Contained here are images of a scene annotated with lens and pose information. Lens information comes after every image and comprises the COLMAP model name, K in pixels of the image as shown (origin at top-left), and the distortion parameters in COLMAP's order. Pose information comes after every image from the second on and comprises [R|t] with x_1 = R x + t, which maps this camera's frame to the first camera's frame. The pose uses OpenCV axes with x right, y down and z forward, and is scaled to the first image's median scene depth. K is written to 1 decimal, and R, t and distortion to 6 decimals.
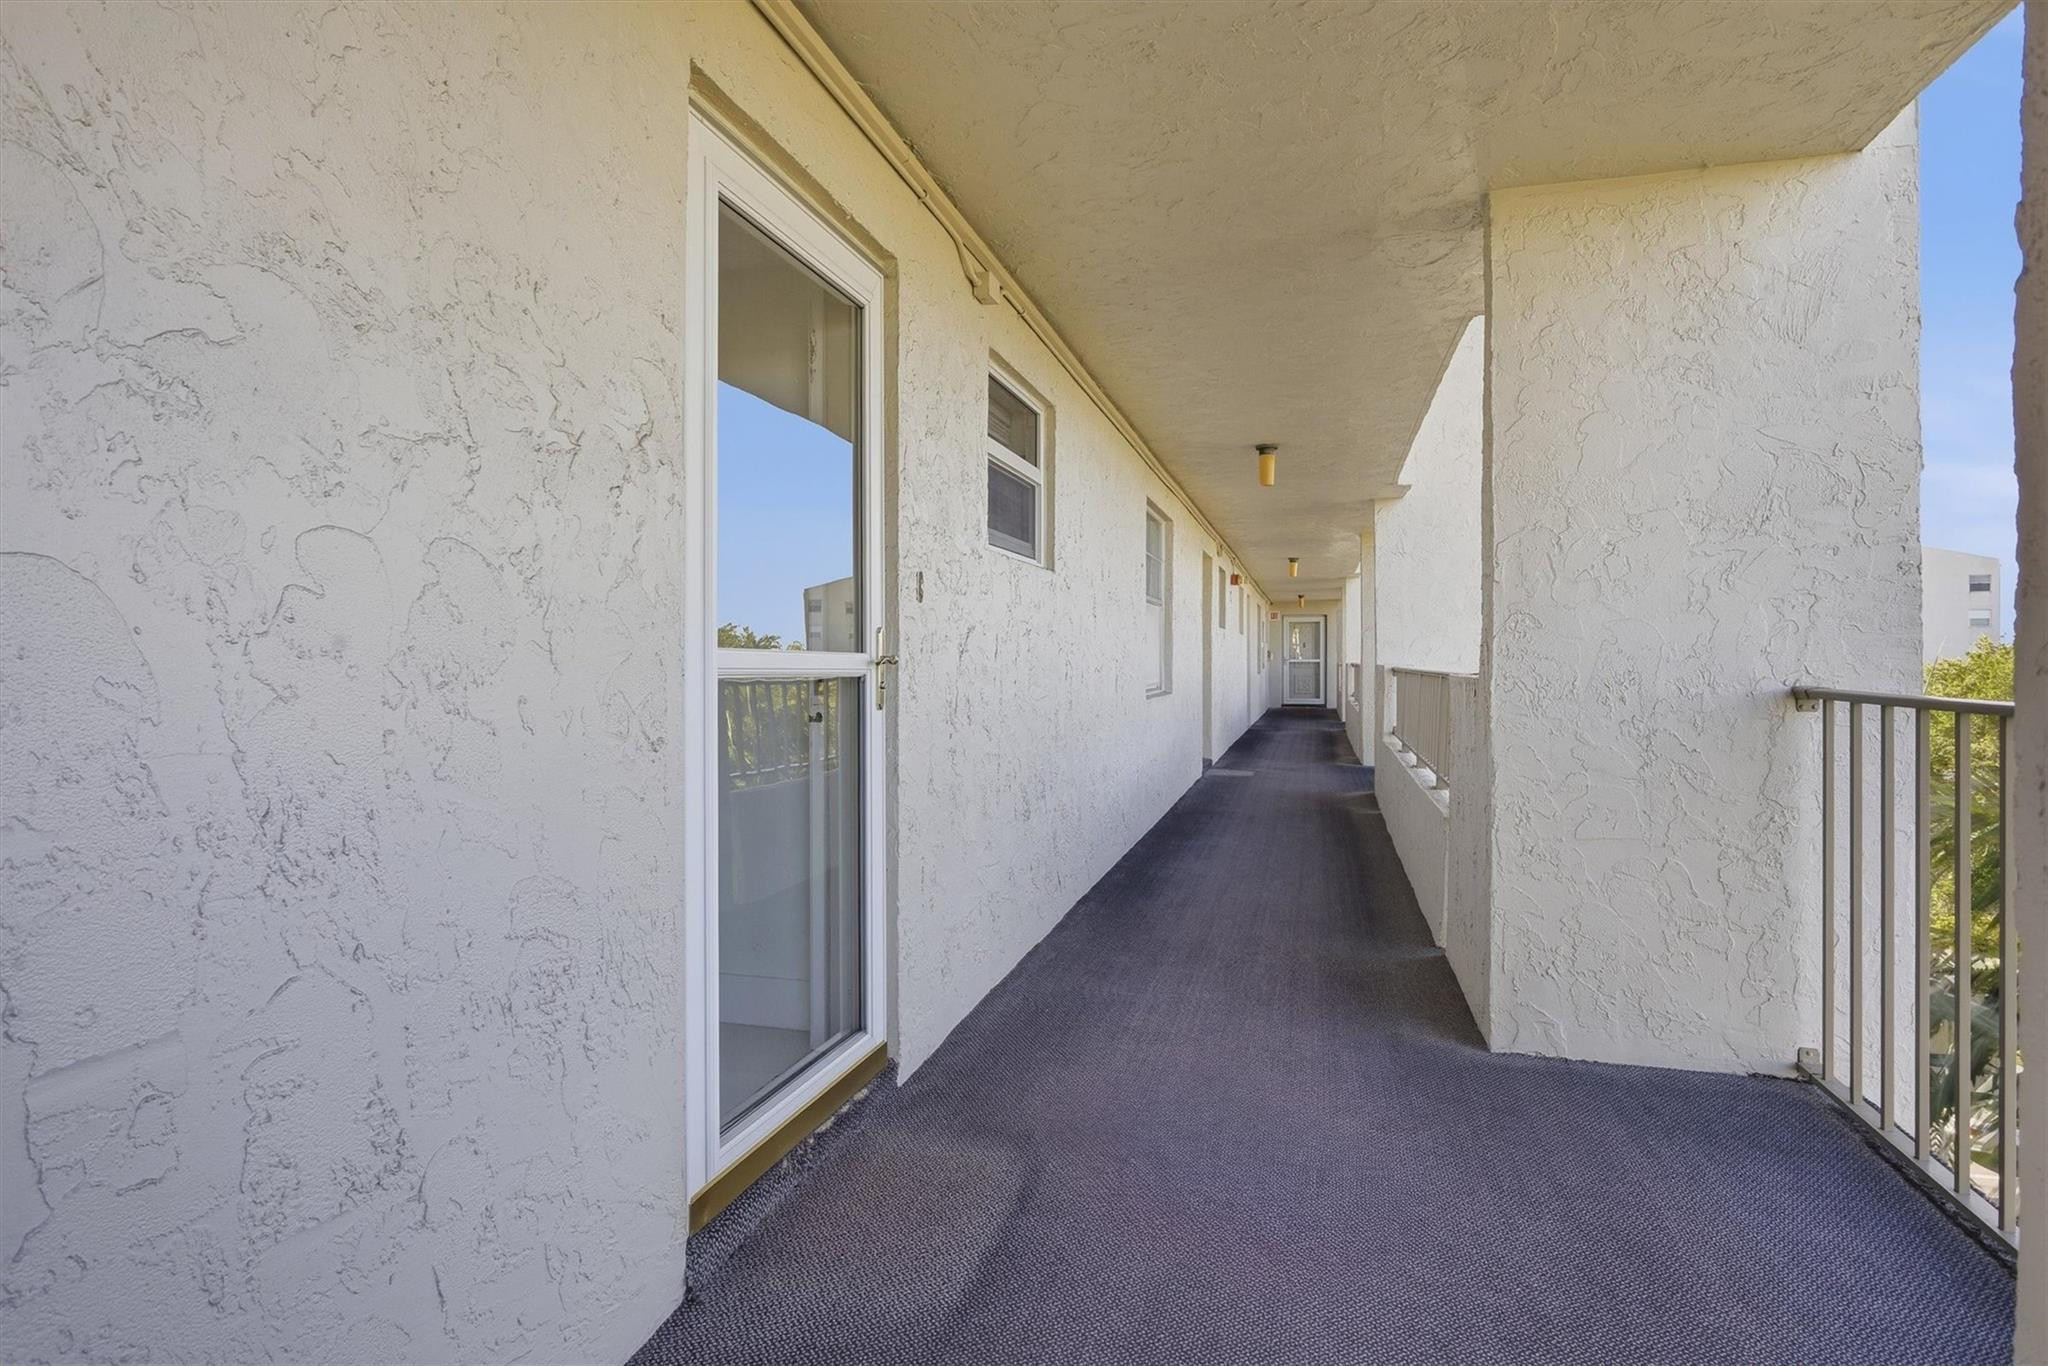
lens RADIAL K [[1083.0, 0, 1018.1], [0, 1083.0, 671.2], [0, 0, 1]] dist [-0.017057, 0.006744]
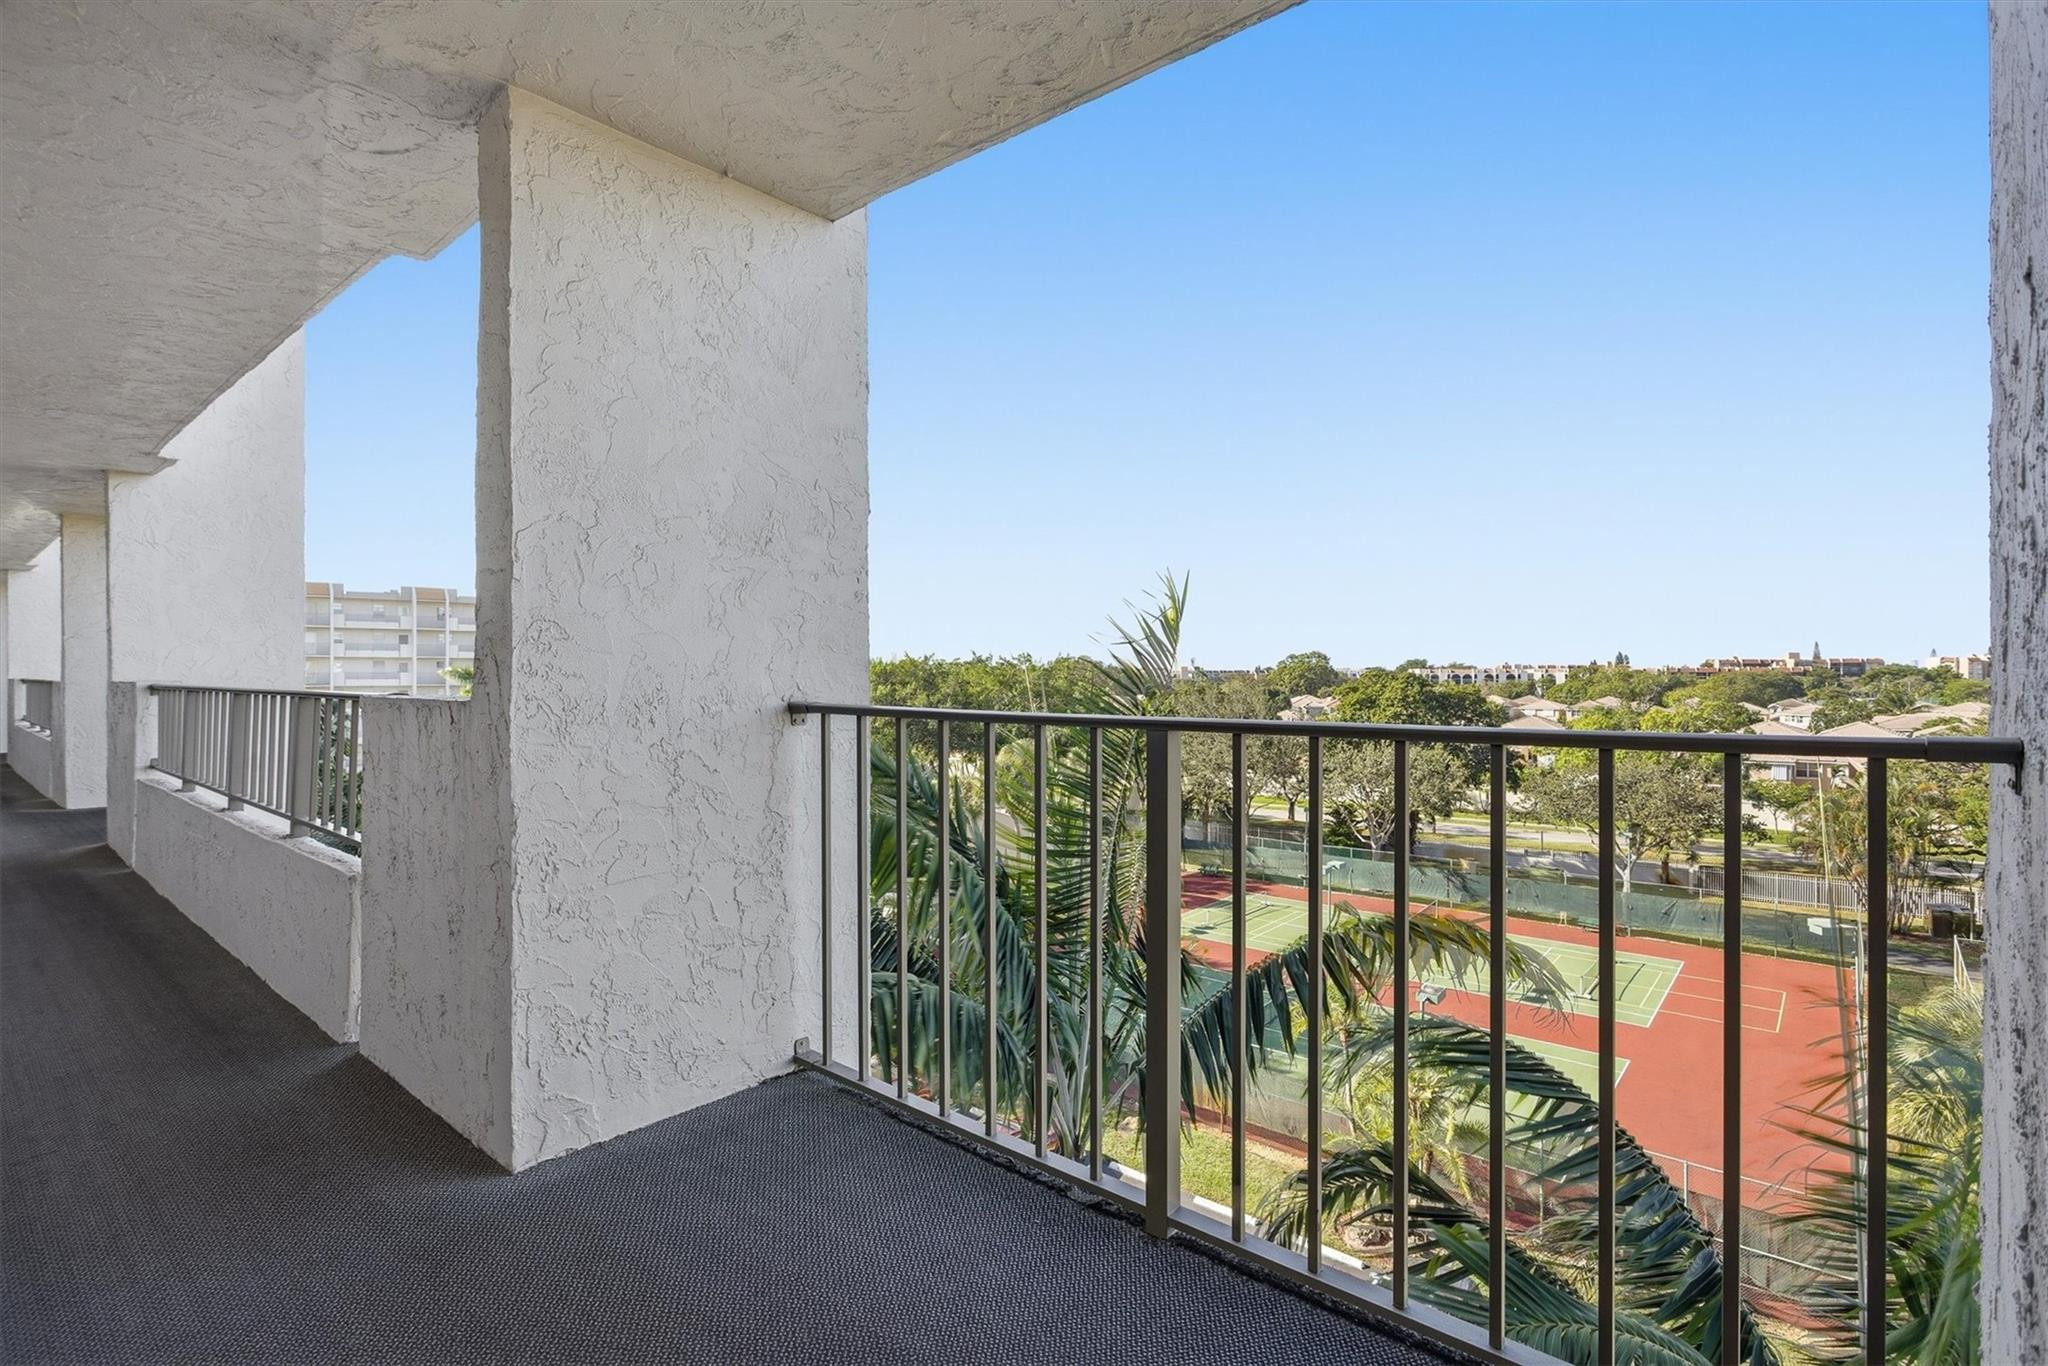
lens RADIAL K [[973.6, 0, 1042.2], [0, 973.6, 674.8], [0, 0, 1]] dist [-0.011729, 0.002878]
pose [[0.432789, -0.002070, 0.901493, -0.033575], [0.010686, 0.999939, -0.002834, -0.006848], [-0.901432, 0.010860, 0.432785, 0.354872]]
